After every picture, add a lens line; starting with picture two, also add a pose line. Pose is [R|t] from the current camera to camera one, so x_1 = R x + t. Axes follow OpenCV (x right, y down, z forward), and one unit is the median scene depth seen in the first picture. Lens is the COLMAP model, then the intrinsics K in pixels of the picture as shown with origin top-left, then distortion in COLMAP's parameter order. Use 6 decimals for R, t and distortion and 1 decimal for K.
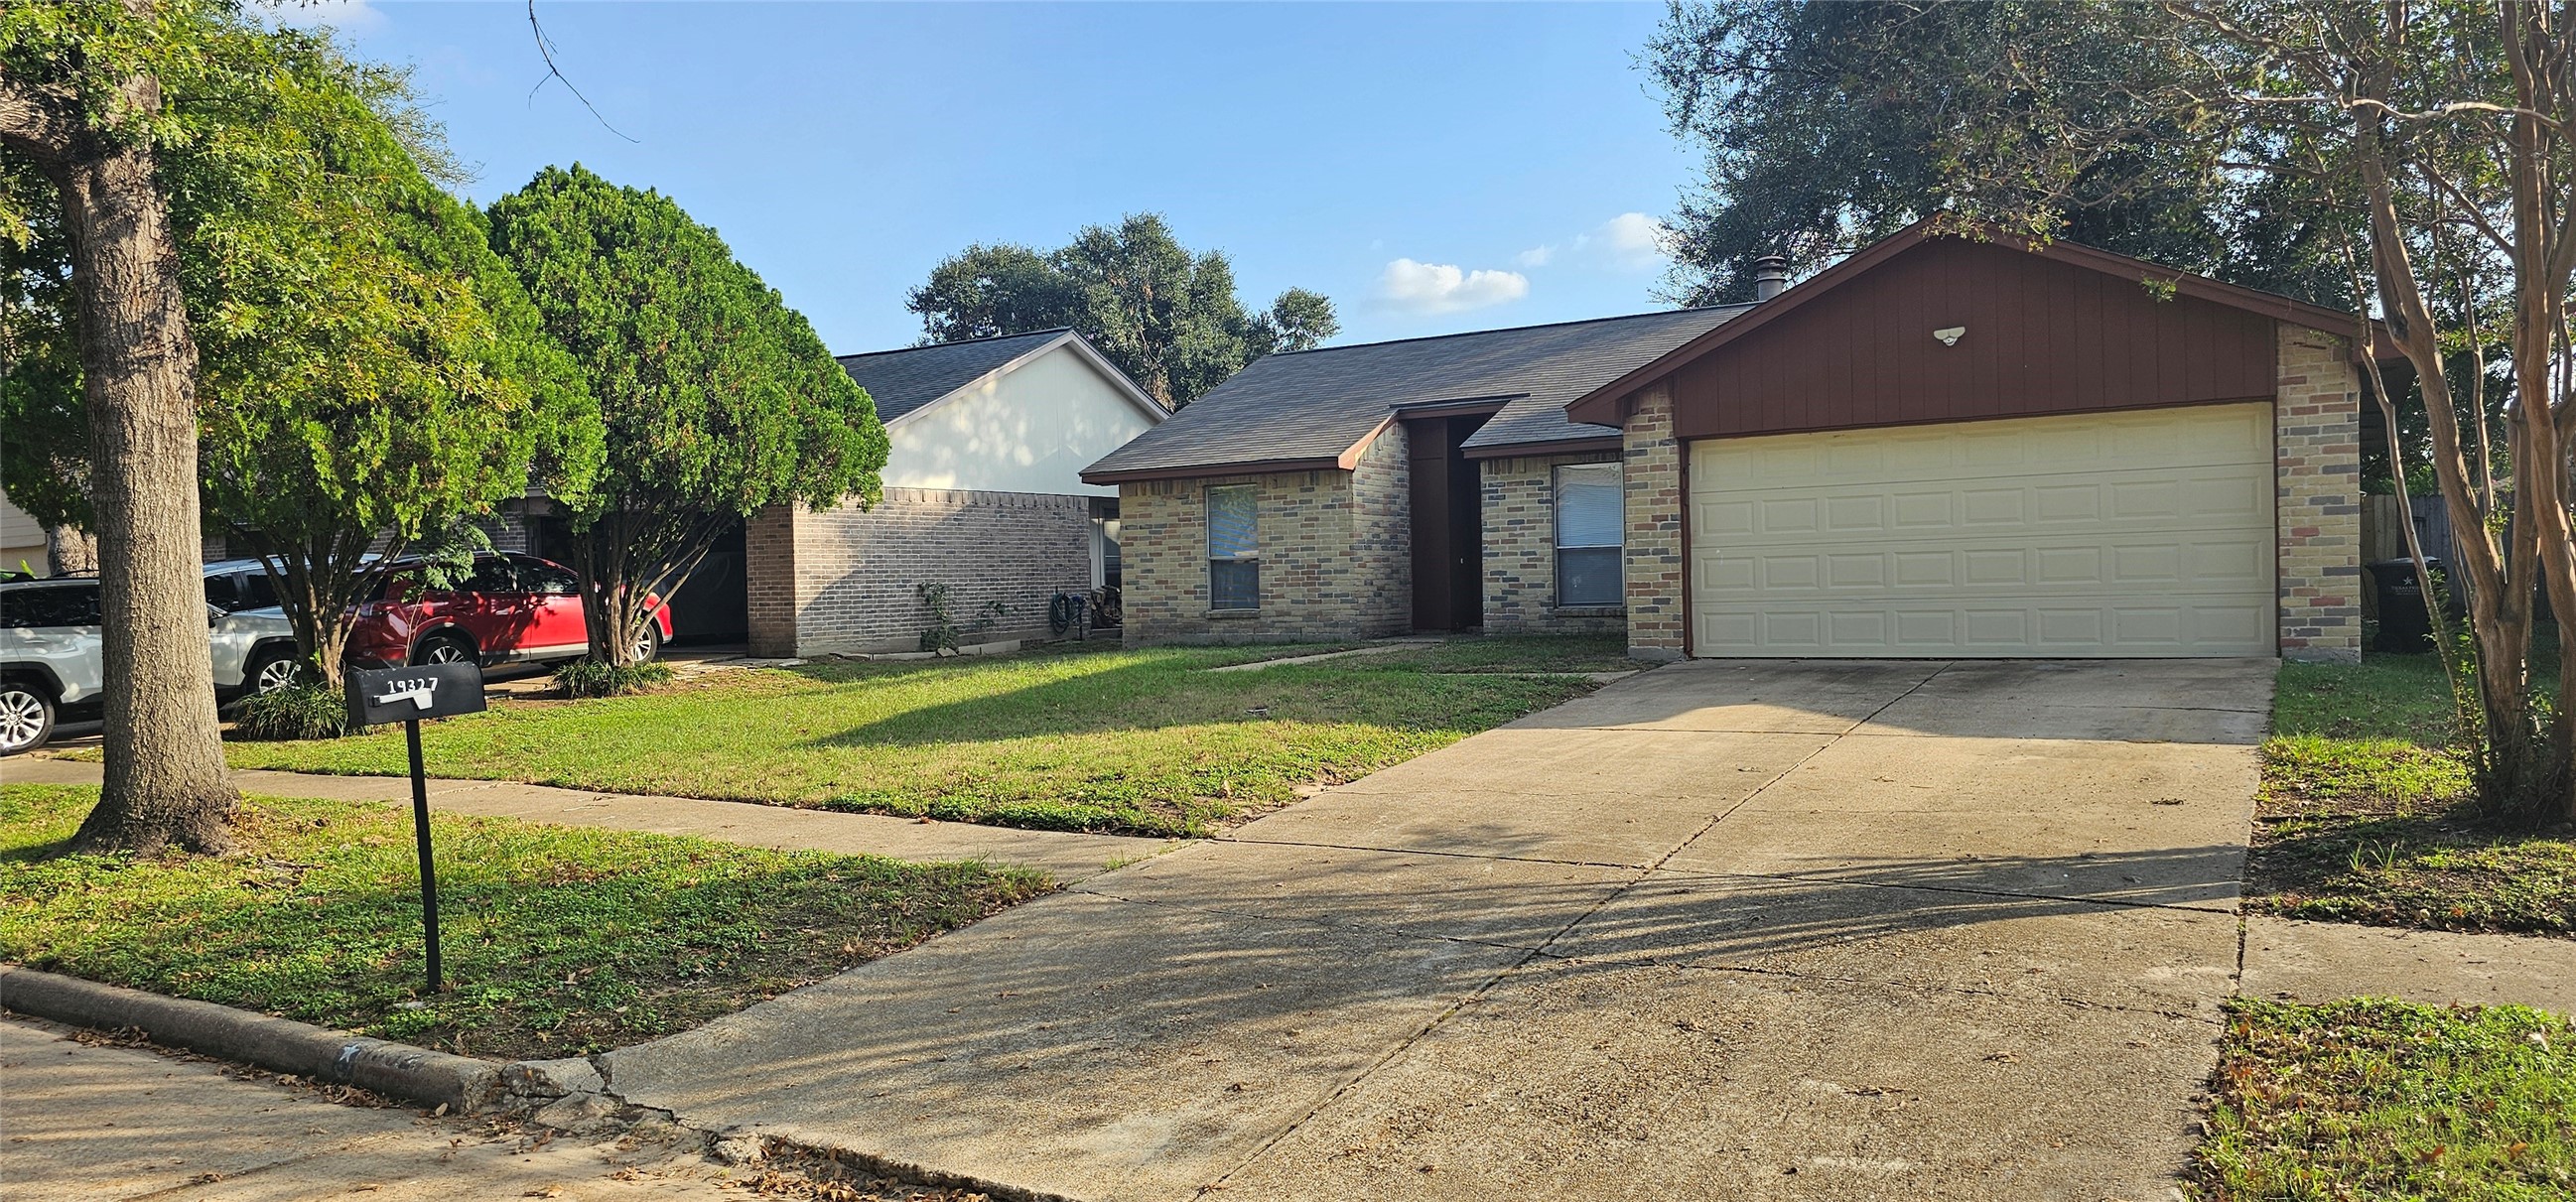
lens RADIAL K [[1745.2, 0, 1254.0], [0, 1745.2, 630.7], [0, 0, 1]] dist [0.077251, -0.081588]
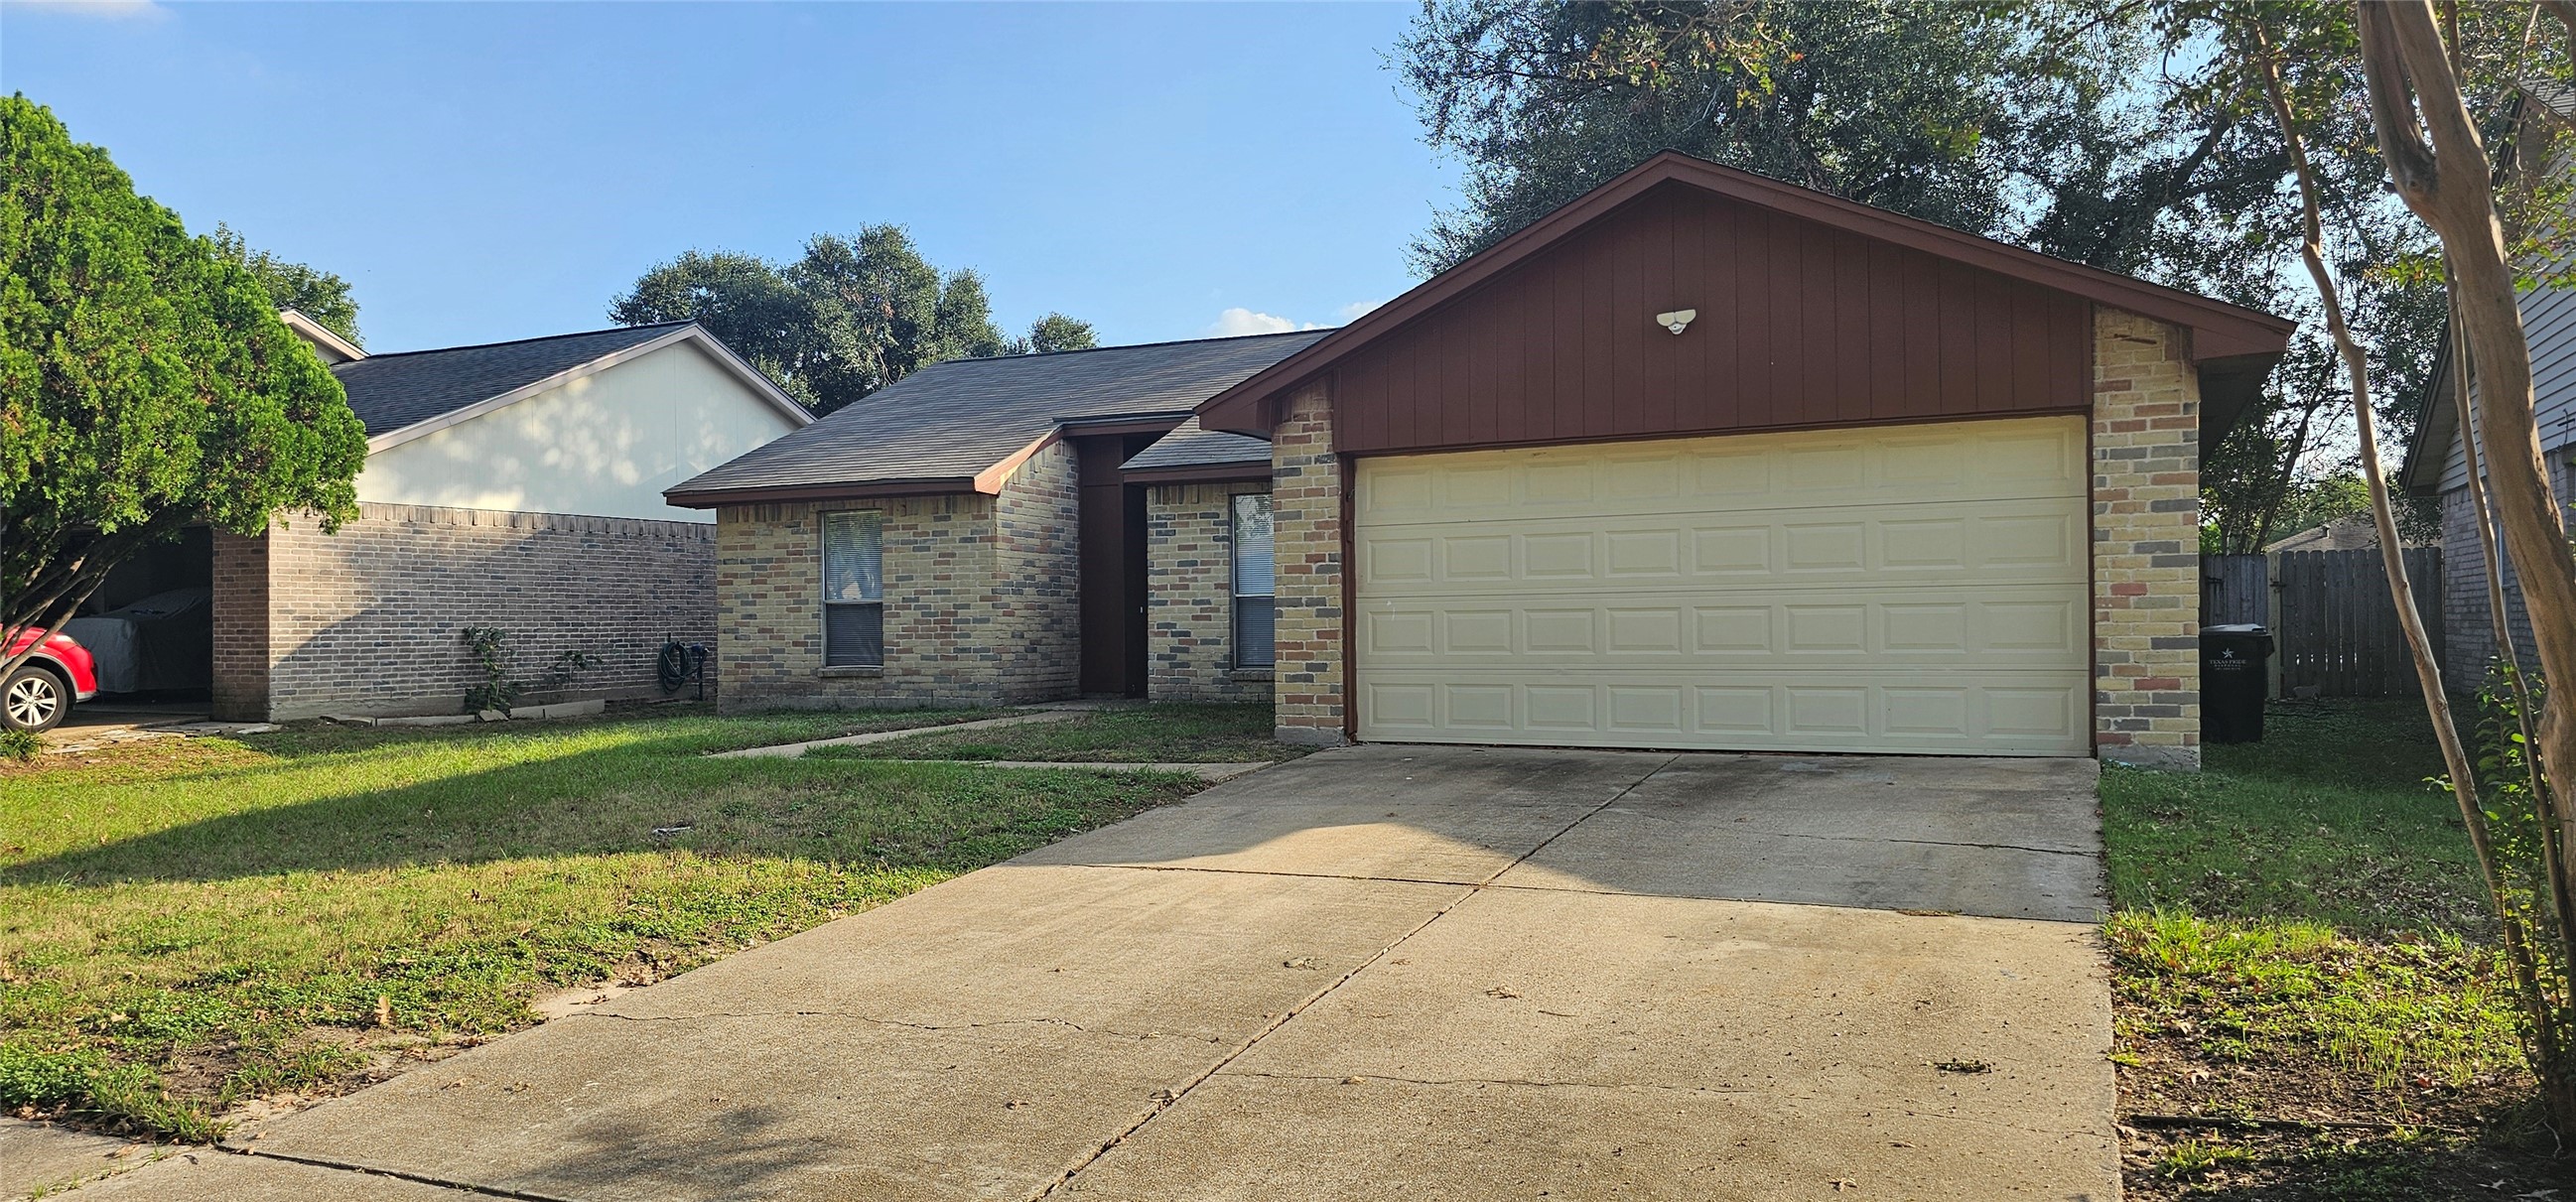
lens RADIAL K [[1745.2, 0, 1259.5], [0, 1745.2, 625.3], [0, 0, 1]] dist [0.077251, -0.081588]
pose [[0.994289, 0.014837, 0.105688, 0.101959], [-0.011601, 0.999447, -0.031168, -0.008977], [-0.106092, 0.029763, 0.993911, 0.202385]]
